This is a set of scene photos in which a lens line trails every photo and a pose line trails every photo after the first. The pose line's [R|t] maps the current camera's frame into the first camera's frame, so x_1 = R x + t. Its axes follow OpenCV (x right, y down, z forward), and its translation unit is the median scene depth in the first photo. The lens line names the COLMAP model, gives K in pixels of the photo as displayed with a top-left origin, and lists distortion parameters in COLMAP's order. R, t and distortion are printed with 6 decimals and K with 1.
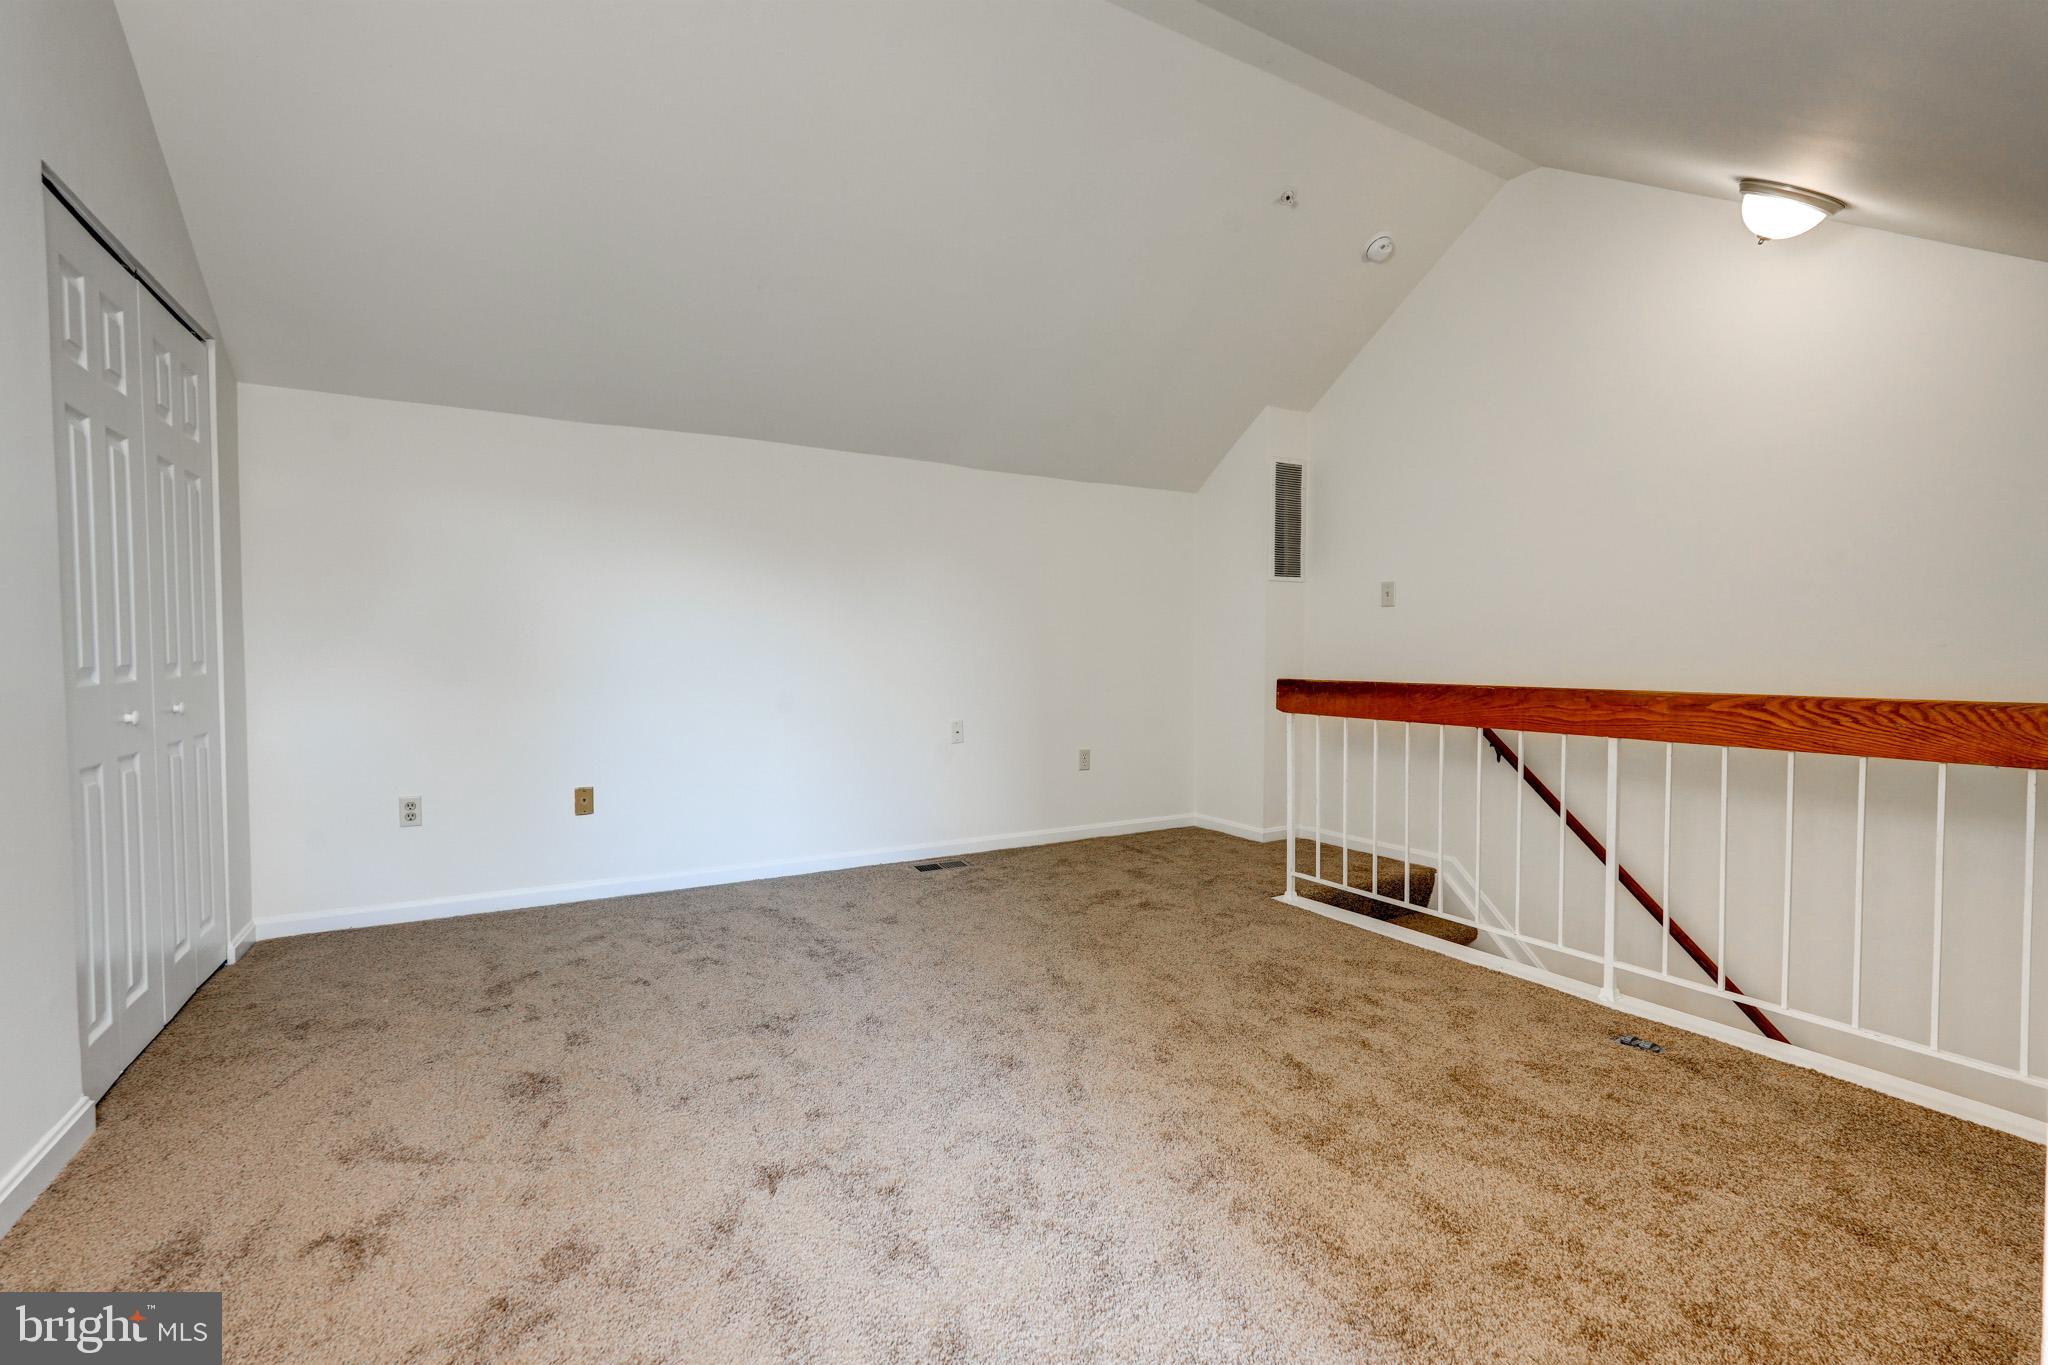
lens RADIAL K [[901.4, 0, 1024.0], [0, 901.4, 682.5], [0, 0, 1]] dist [-0.014908, 0.009153]
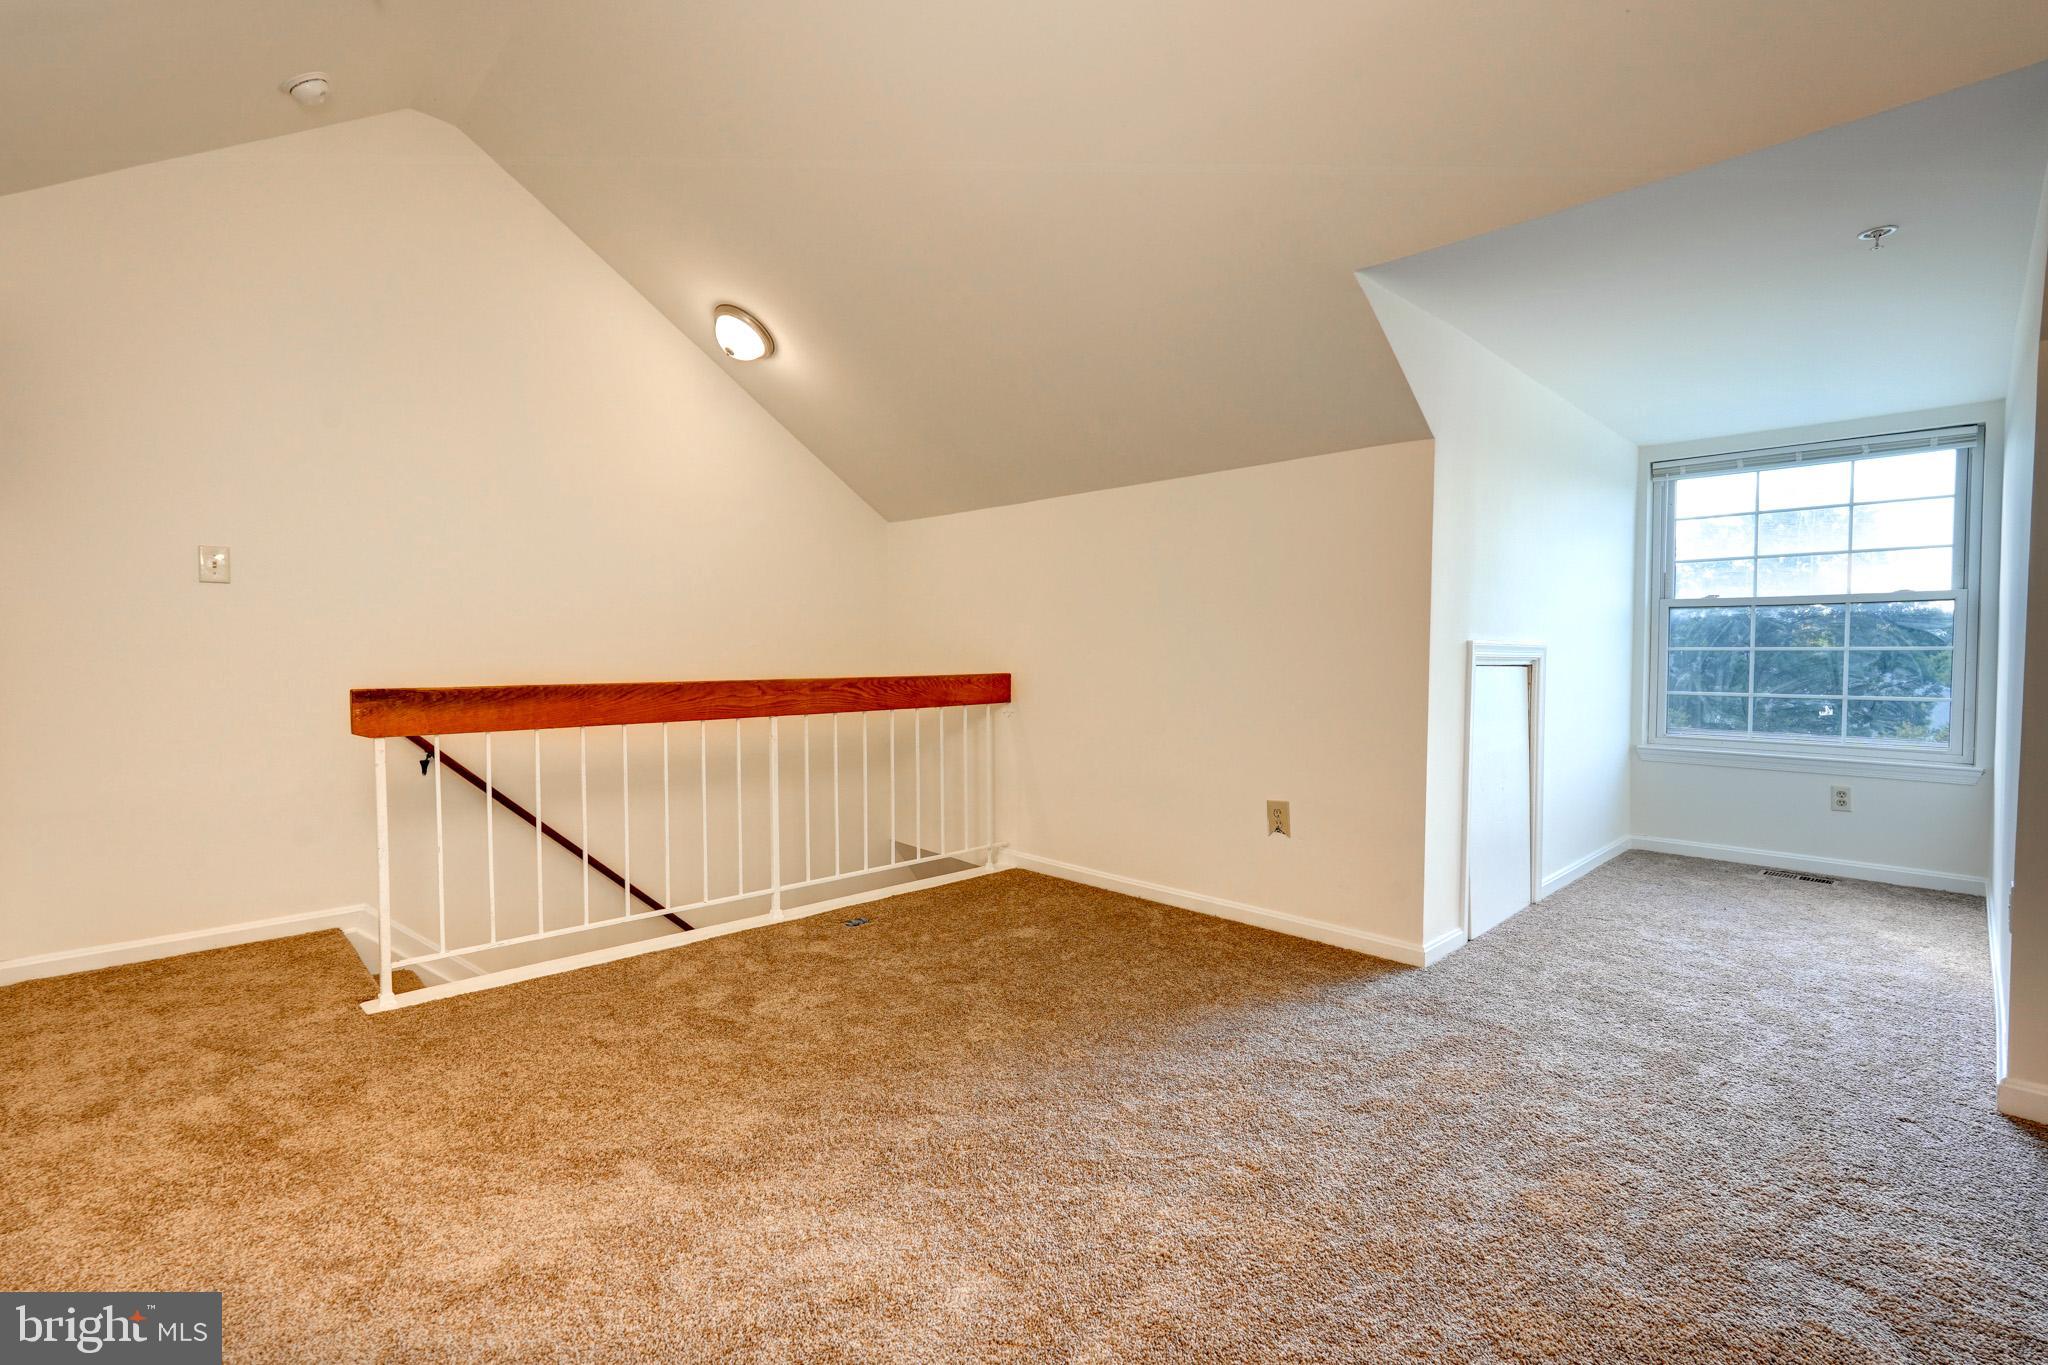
lens RADIAL K [[916.4, 0, 1024.0], [0, 916.4, 682.5], [0, 0, 1]] dist [-0.016260, 0.010003]
pose [[-0.241240, -0.037302, 0.969748, -0.607443], [0.029123, 0.998533, 0.045654, -0.031674], [-0.970028, 0.039256, -0.239800, 0.827911]]
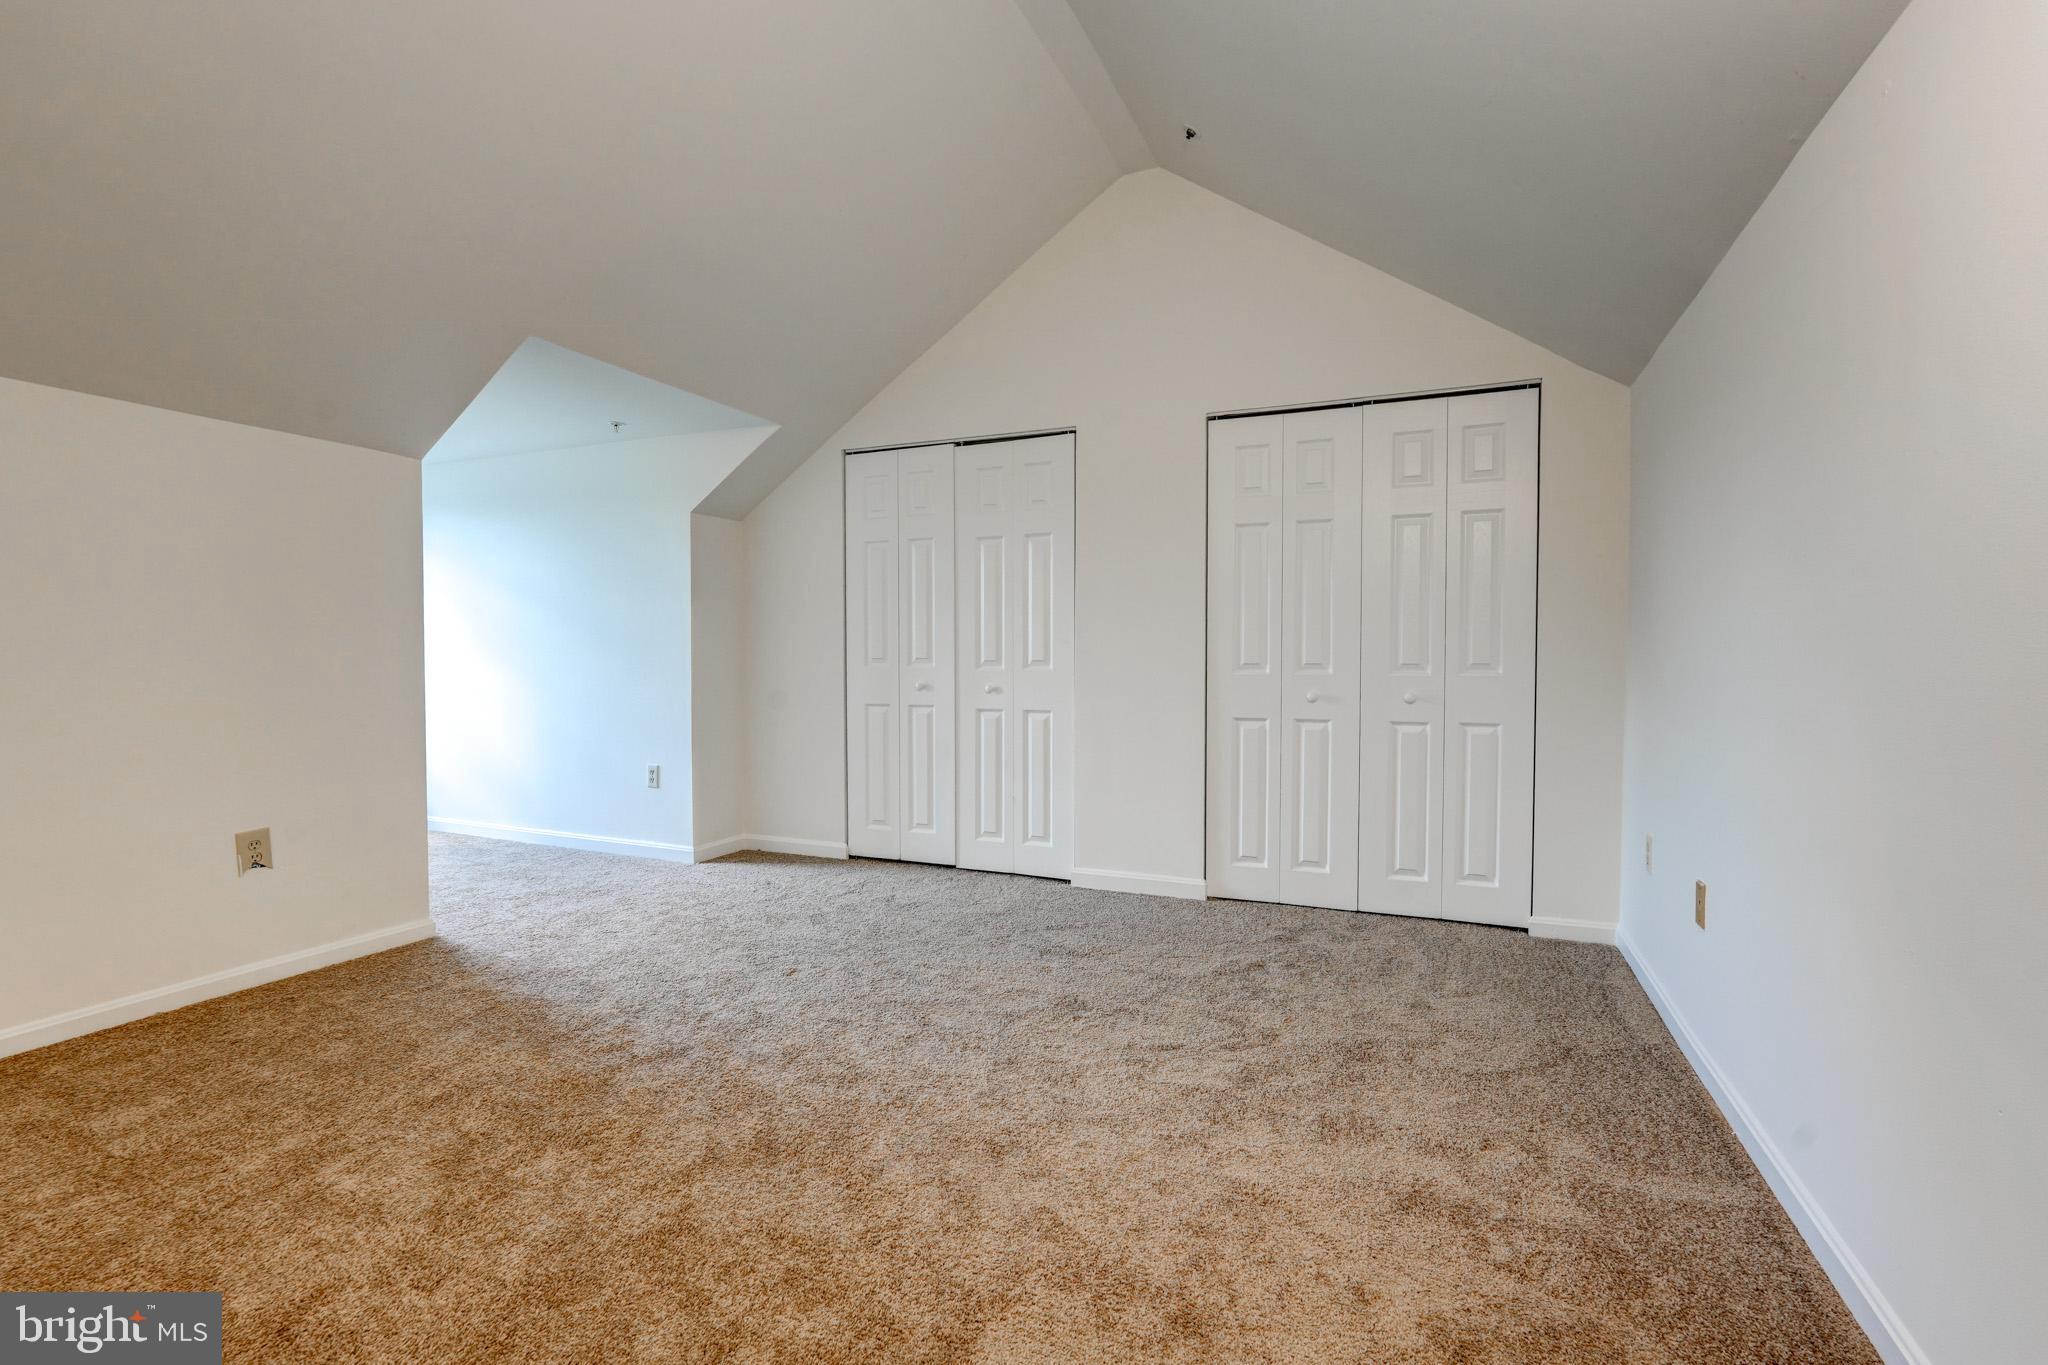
lens RADIAL K [[901.4, 0, 1024.0], [0, 901.4, 682.5], [0, 0, 1]] dist [-0.014908, 0.009153]
pose [[-0.806047, 0.011681, -0.591736, 0.277192], [-0.023870, 0.998350, 0.052222, -0.043451], [0.591370, 0.056218, -0.804439, 1.437372]]
